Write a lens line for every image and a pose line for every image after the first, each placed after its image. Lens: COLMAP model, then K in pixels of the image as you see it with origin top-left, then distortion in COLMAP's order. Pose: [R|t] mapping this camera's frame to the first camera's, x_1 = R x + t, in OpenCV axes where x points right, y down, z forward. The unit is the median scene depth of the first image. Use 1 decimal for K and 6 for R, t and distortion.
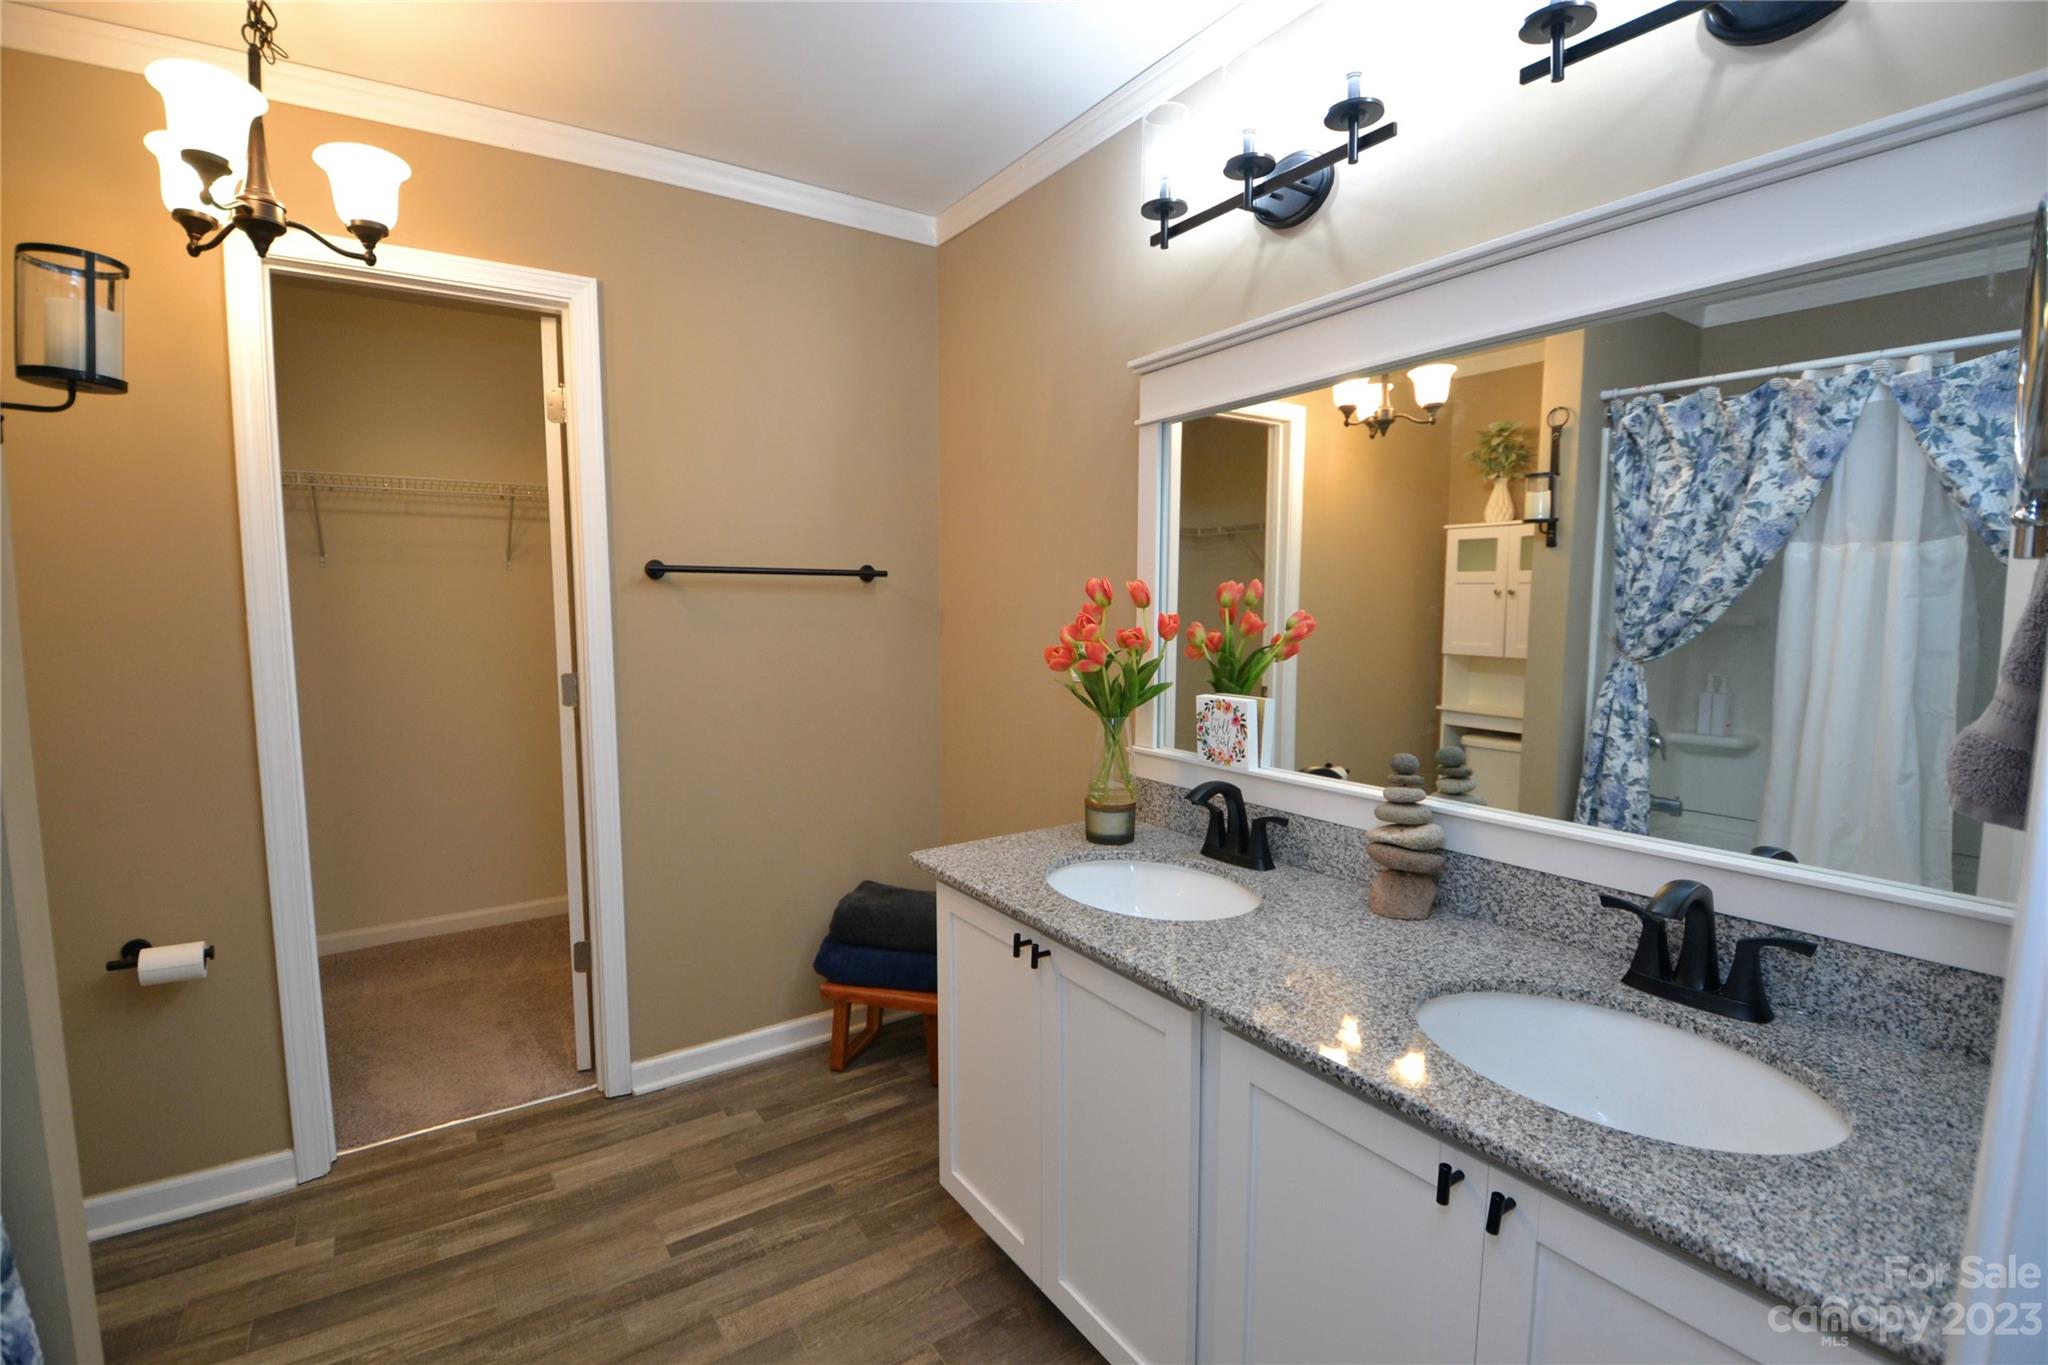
lens RADIAL K [[916.3, 0, 1009.1], [0, 916.3, 691.4], [0, 0, 1]] dist [0.019750, -0.032677]
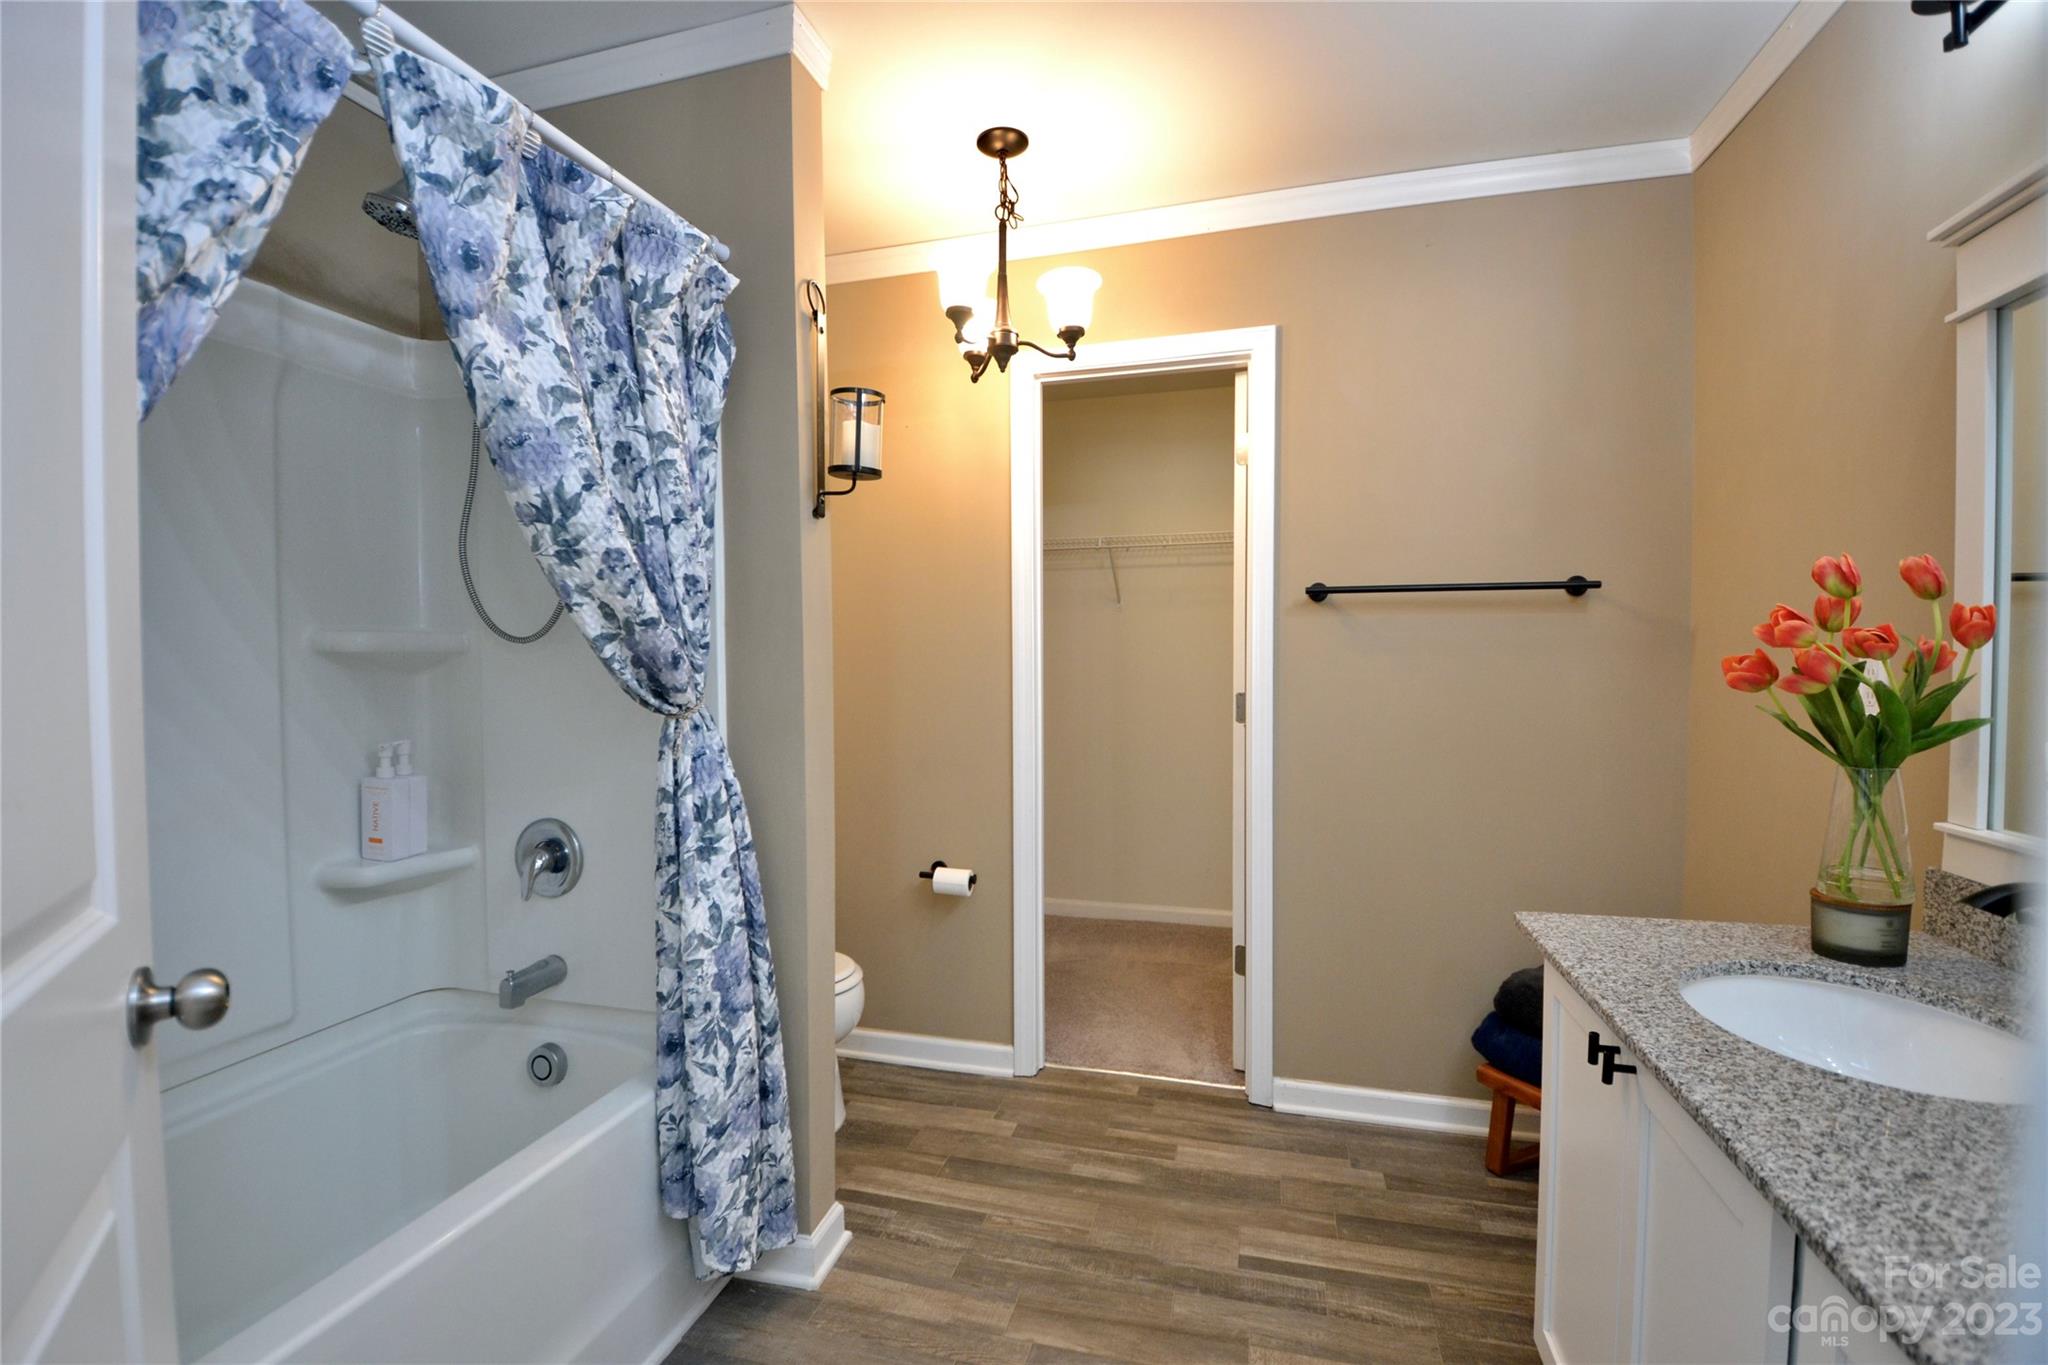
lens RADIAL K [[914.3, 0, 995.2], [0, 914.3, 688.9], [0, 0, 1]] dist [0.010854, -0.032260]
pose [[0.641052, 0.022968, -0.767154, 0.196057], [-0.068751, 0.997252, -0.027593, 0.031421], [0.764412, 0.070432, 0.640869, 0.107897]]
